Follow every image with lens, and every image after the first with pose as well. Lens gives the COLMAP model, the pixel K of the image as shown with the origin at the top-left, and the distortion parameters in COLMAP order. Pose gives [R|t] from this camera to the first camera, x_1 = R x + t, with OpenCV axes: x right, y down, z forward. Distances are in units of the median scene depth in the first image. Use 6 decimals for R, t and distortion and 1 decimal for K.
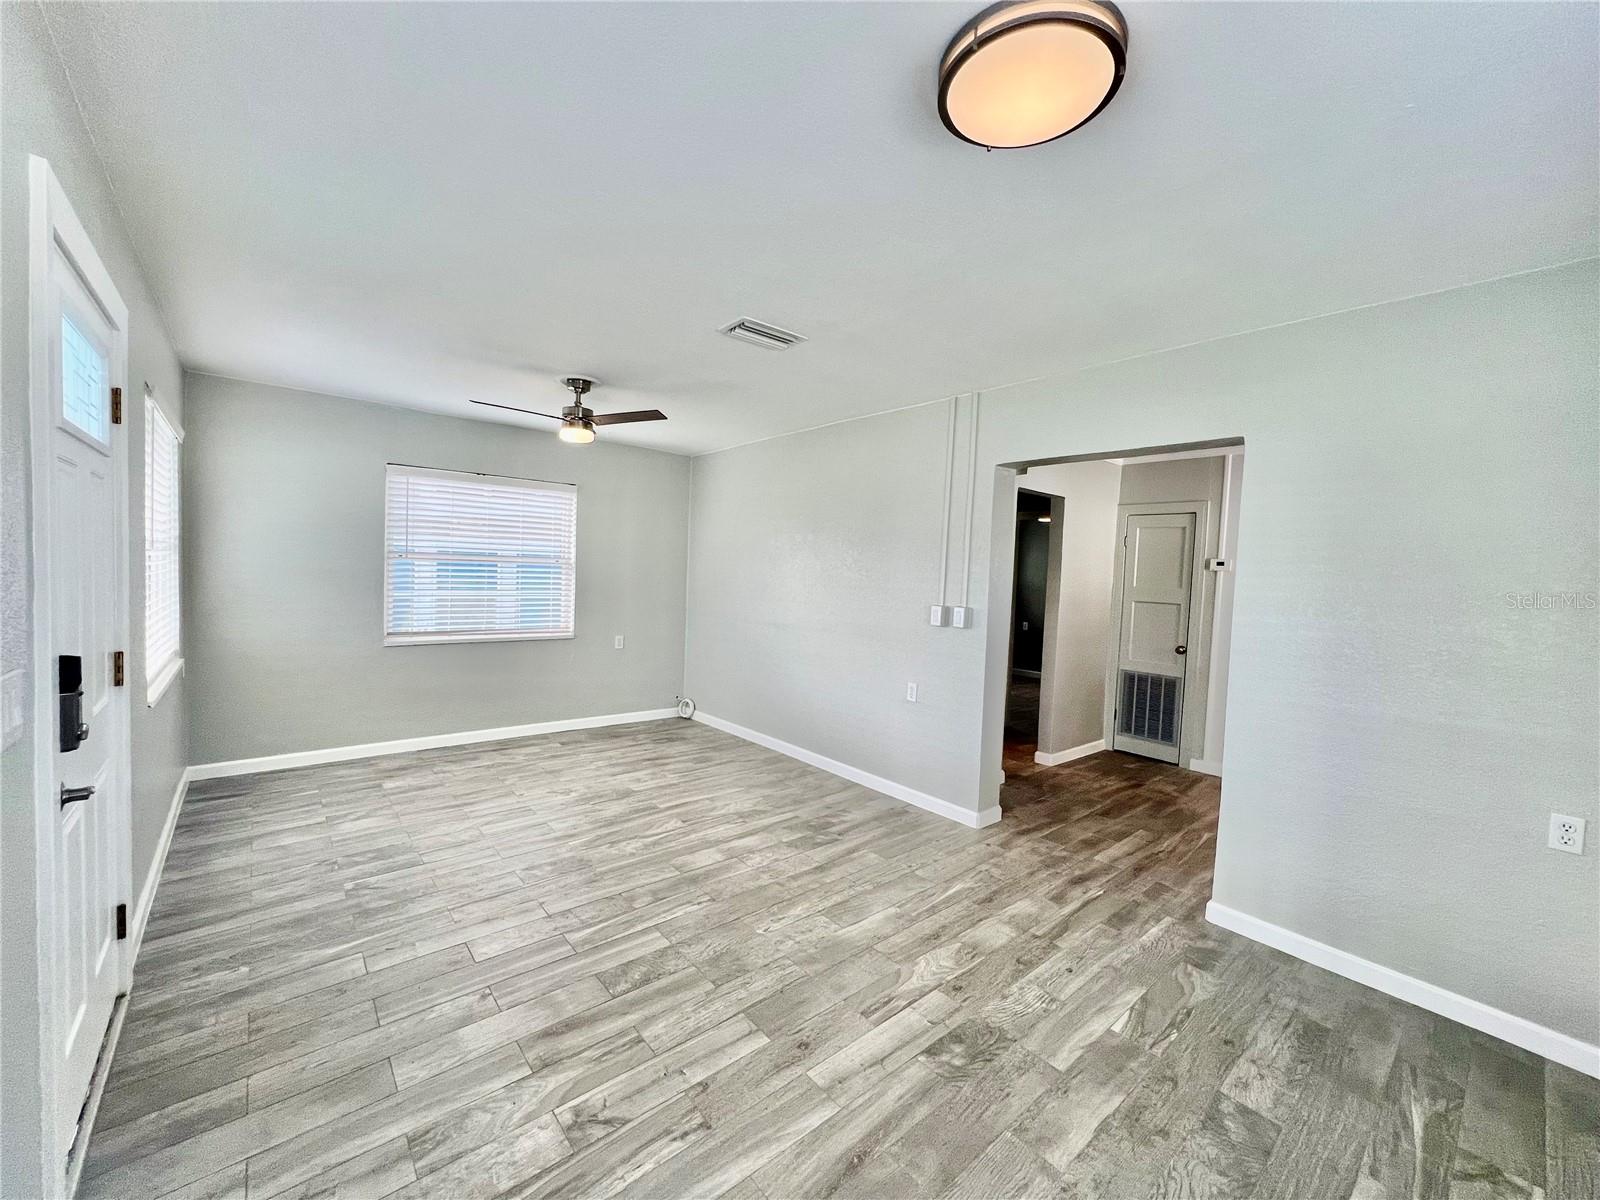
lens RADIAL K [[636.8, 0, 795.2], [0, 636.8, 598.0], [0, 0, 1]] dist [-0.000766, 0.000050]
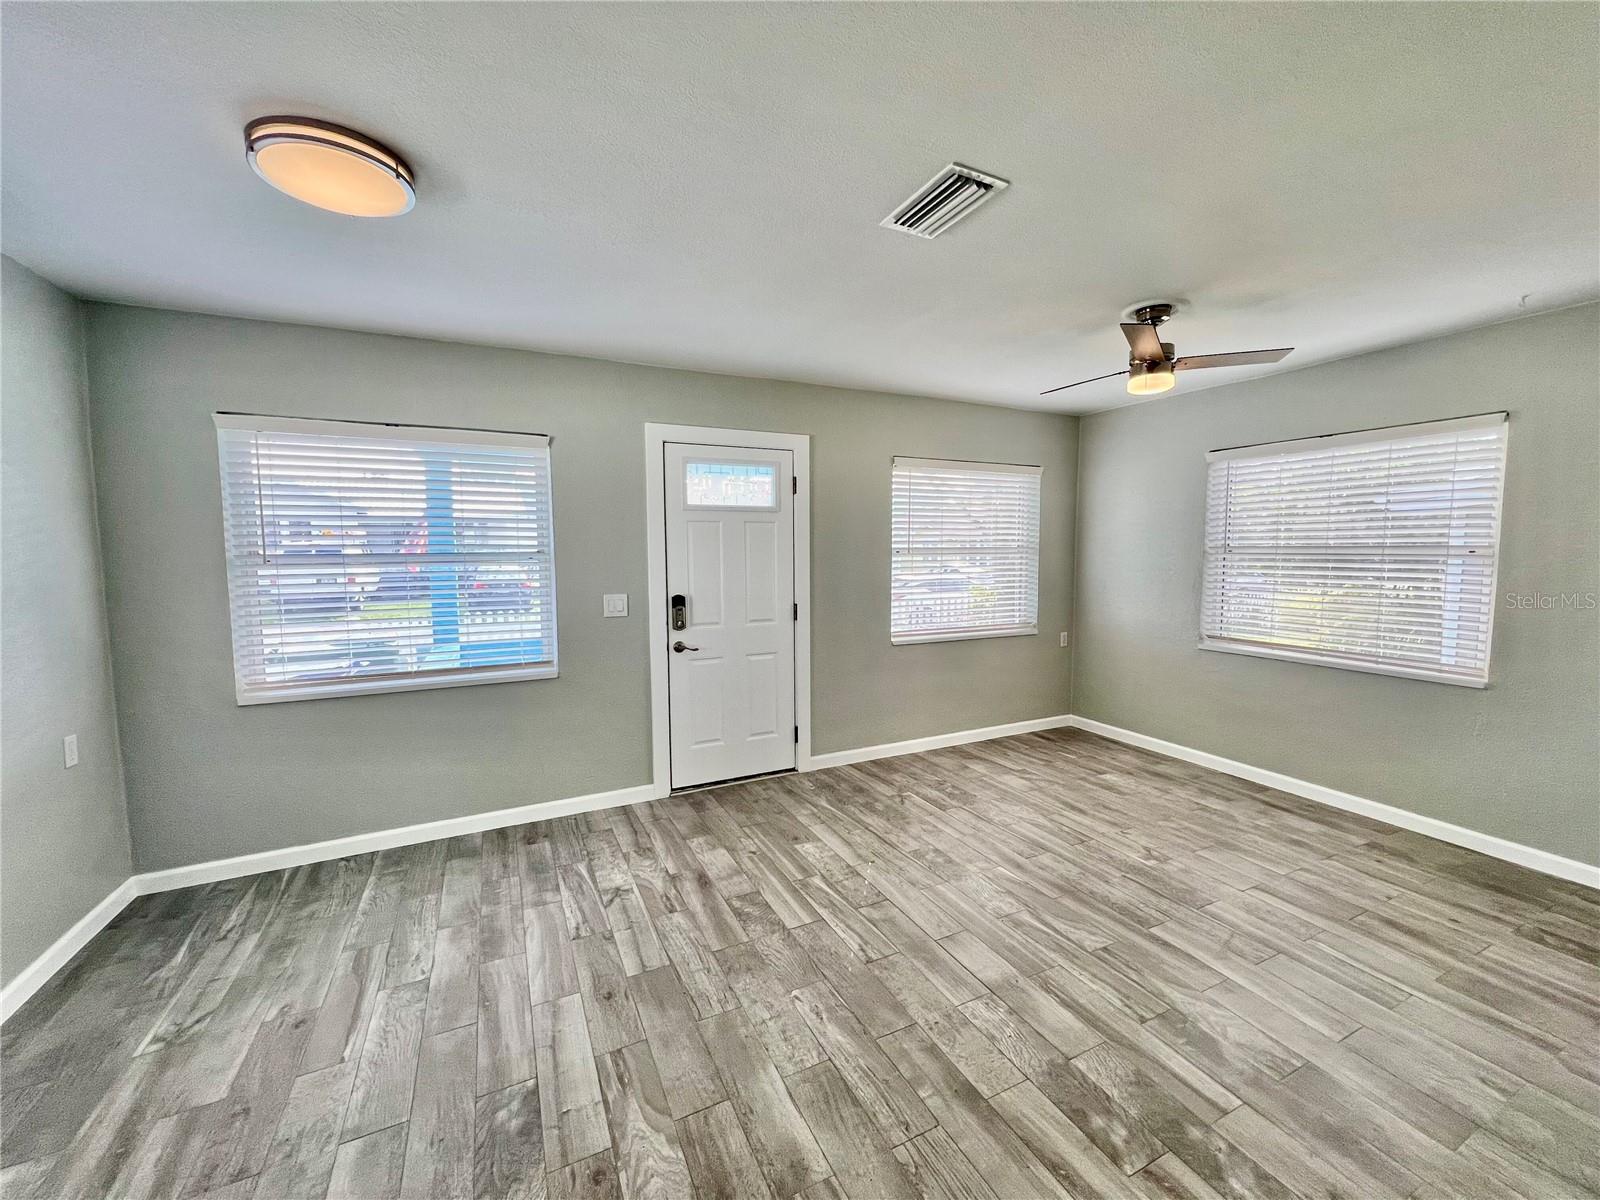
lens RADIAL K [[636.8, 0, 795.1], [0, 636.8, 596.7], [0, 0, 1]] dist [-0.000766, 0.000050]
pose [[-0.252712, 0.039598, -0.966731, 0.588460], [-0.048409, 0.997393, 0.053508, -0.030969], [0.966330, 0.060321, -0.250136, 0.947728]]
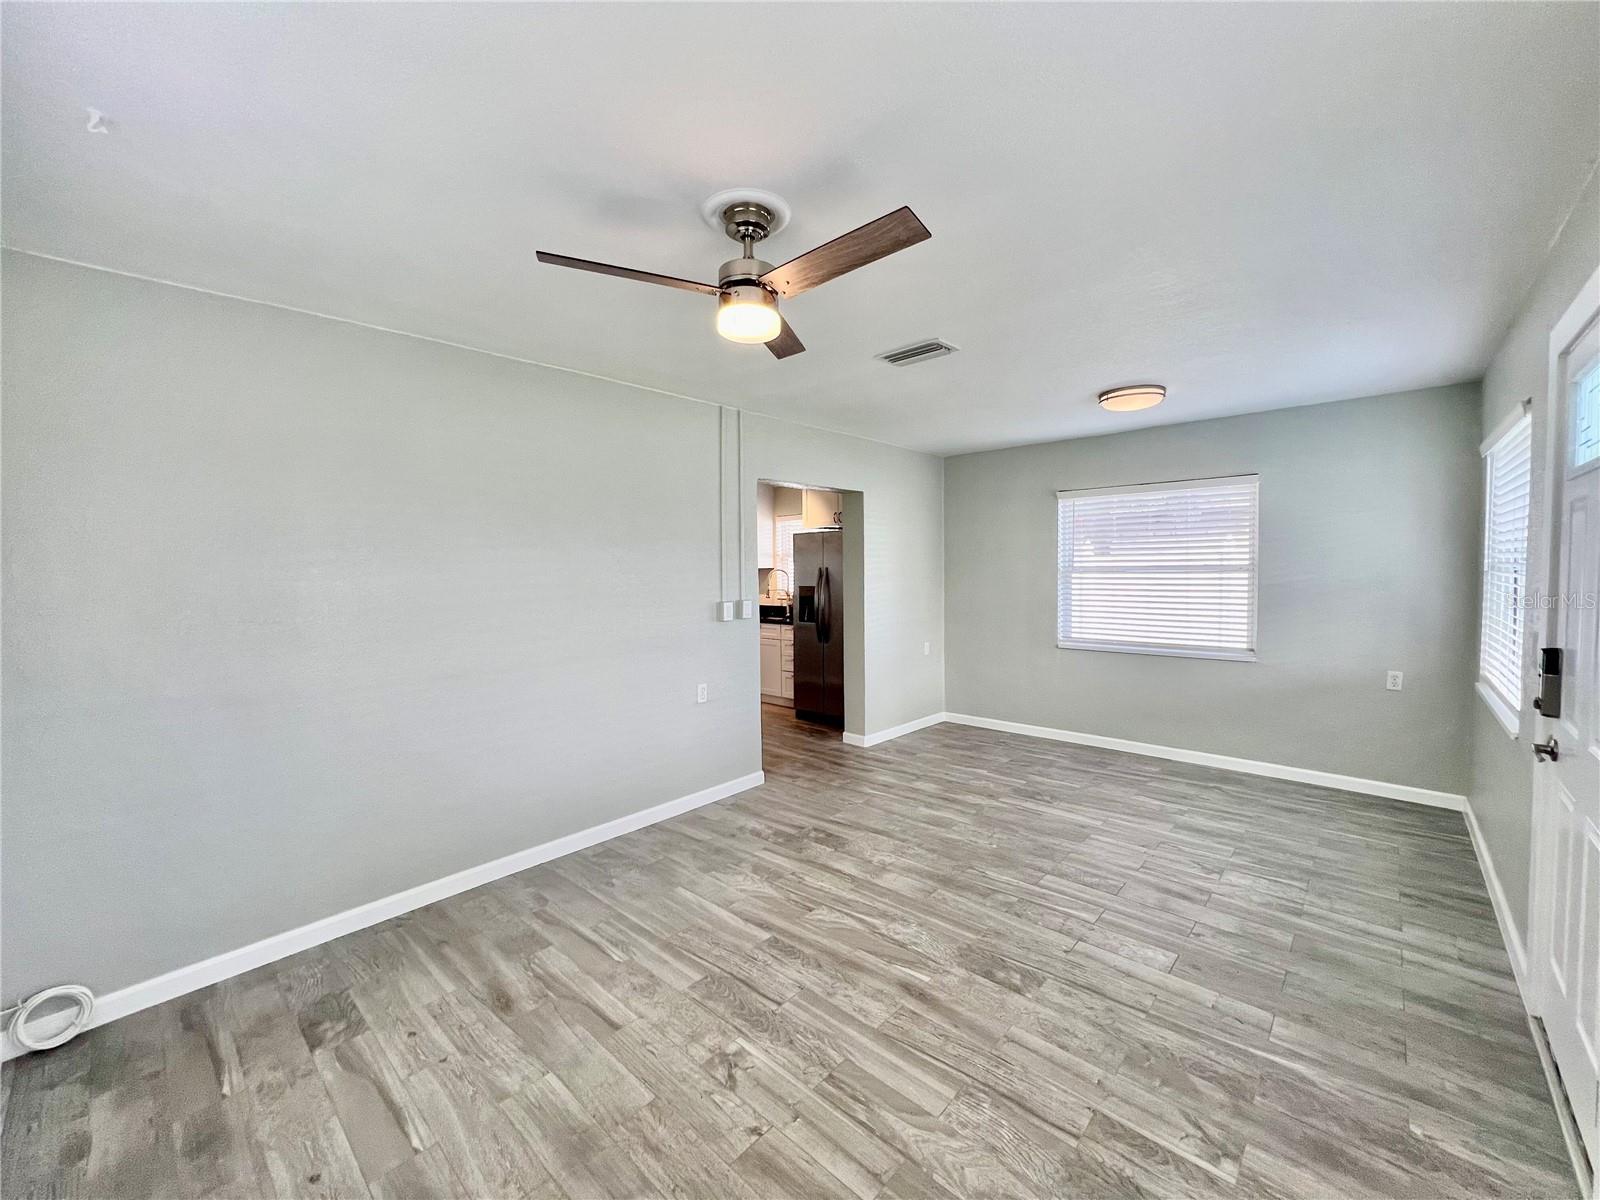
lens RADIAL K [[636.8, 0, 796.9], [0, 636.8, 596.6], [0, 0, 1]] dist [-0.000766, 0.000050]
pose [[-0.123212, -0.082779, 0.988922, -1.016323], [0.053832, 0.994490, 0.089952, -0.103746], [-0.990919, 0.064319, -0.118077, 1.228973]]
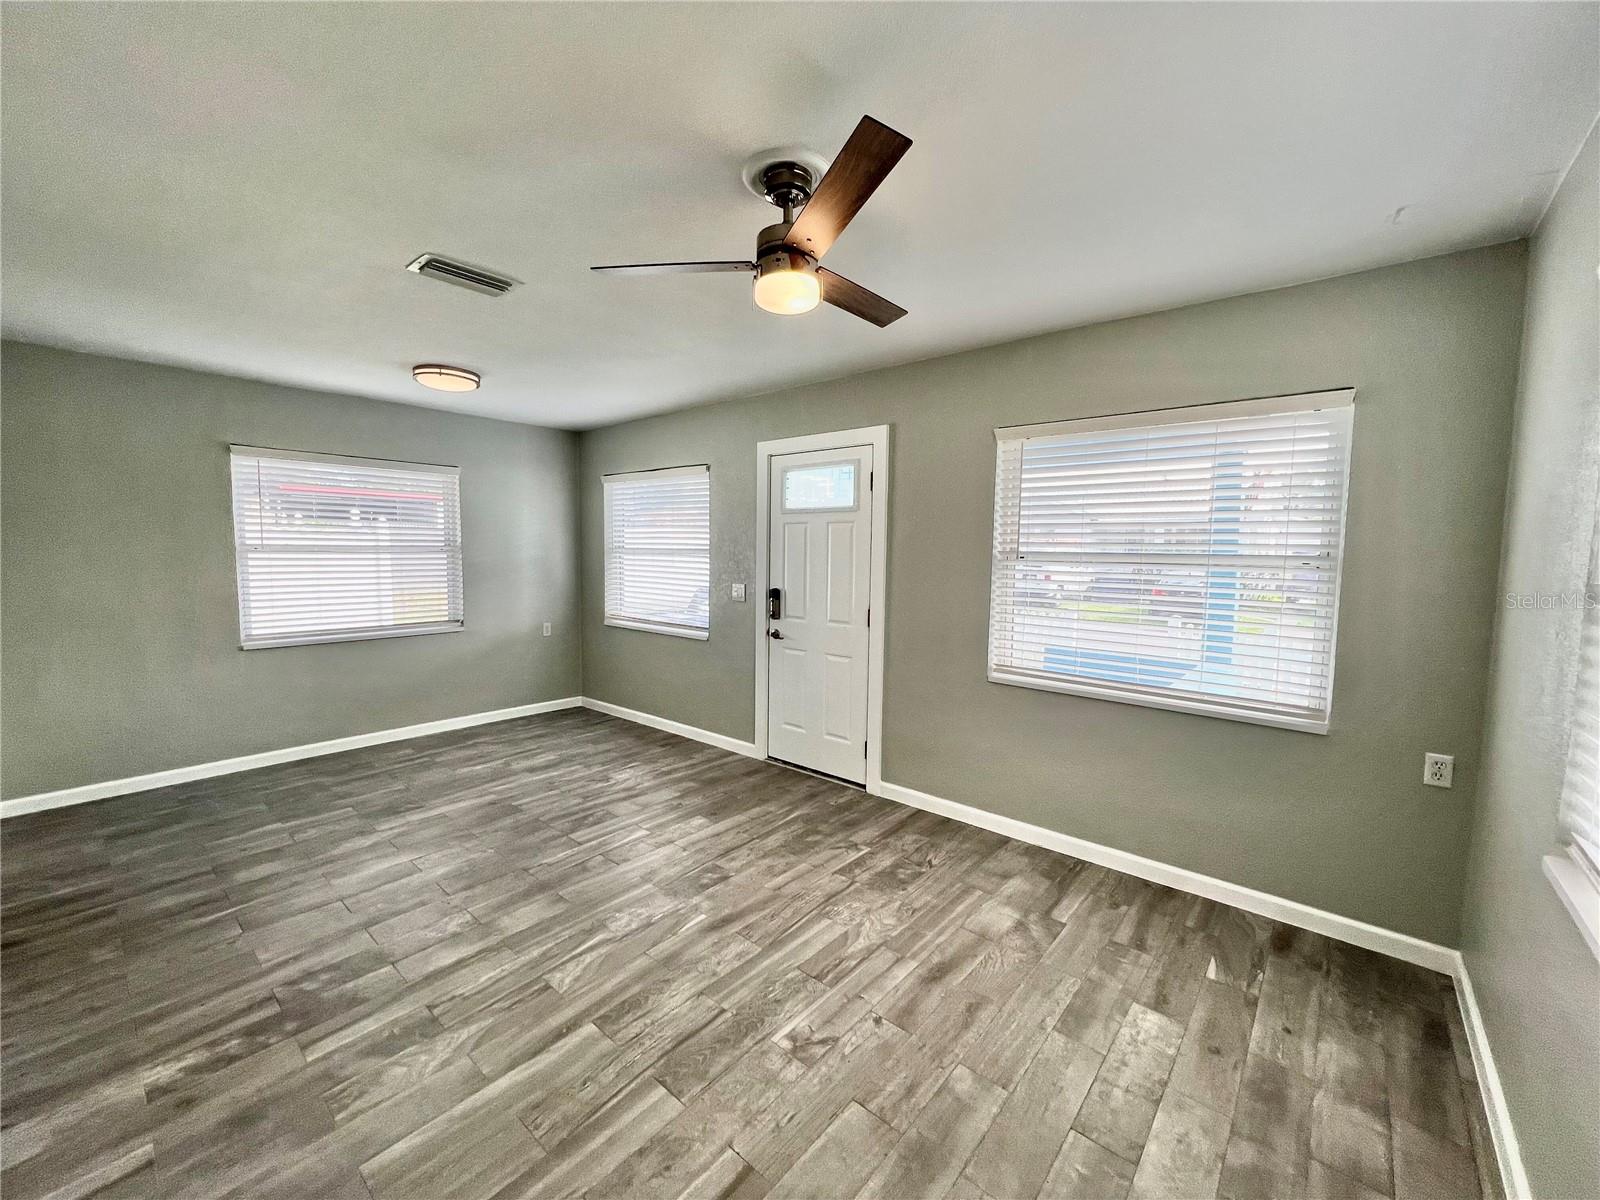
lens RADIAL K [[636.8, 0, 793.9], [0, 636.8, 595.7], [0, 0, 1]] dist [-0.000766, 0.000050]
pose [[-0.986975, -0.039280, -0.156004, -0.334209], [-0.057400, 0.991890, 0.113404, -0.100513], [0.150284, 0.120881, -0.981225, 1.780231]]
